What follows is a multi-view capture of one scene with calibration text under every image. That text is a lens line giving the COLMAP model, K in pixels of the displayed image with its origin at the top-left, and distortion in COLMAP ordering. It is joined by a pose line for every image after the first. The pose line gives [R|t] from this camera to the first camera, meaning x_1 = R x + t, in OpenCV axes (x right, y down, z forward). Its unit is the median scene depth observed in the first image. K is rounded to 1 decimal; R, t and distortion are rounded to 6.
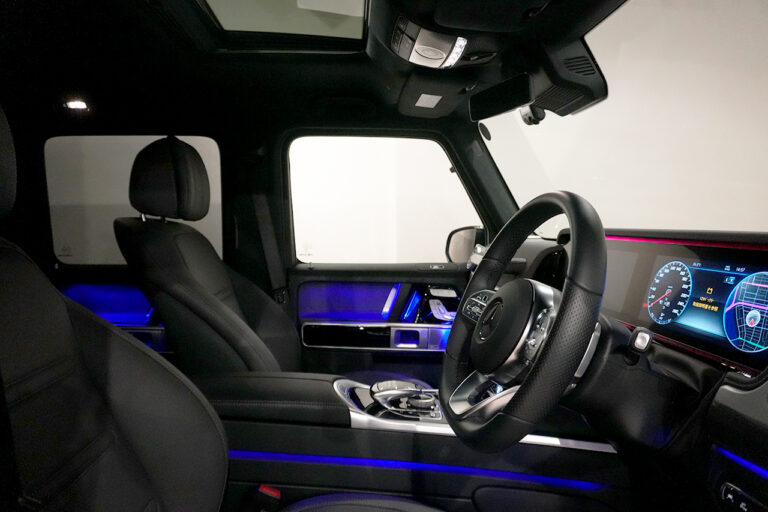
lens RADIAL K [[521.5, 0, 385.5], [0, 521.5, 254.9], [0, 0, 1]] dist [-0.028683, 0.022846]
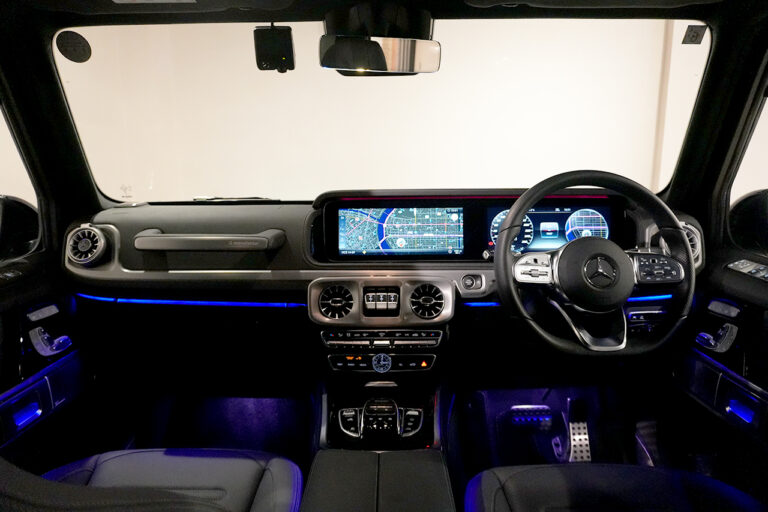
lens RADIAL K [[521.5, 0, 374.6], [0, 521.5, 265.3], [0, 0, 1]] dist [-0.028683, 0.022846]
pose [[0.071768, -0.220602, 0.972720, -0.790672], [0.071591, 0.973859, 0.215578, -0.150218], [-0.994849, 0.054167, 0.085685, 1.038412]]
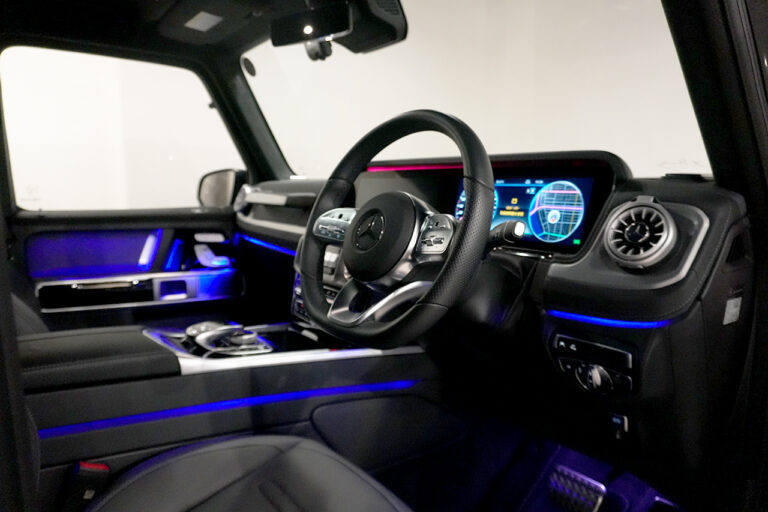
lens RADIAL K [[521.5, 0, 384.3], [0, 521.5, 251.9], [0, 0, 1]] dist [-0.028683, 0.022846]
pose [[0.840538, -0.068886, 0.537356, -0.239277], [0.029842, 0.996264, 0.081035, 0.058871], [-0.540930, -0.052077, 0.839454, 0.073329]]
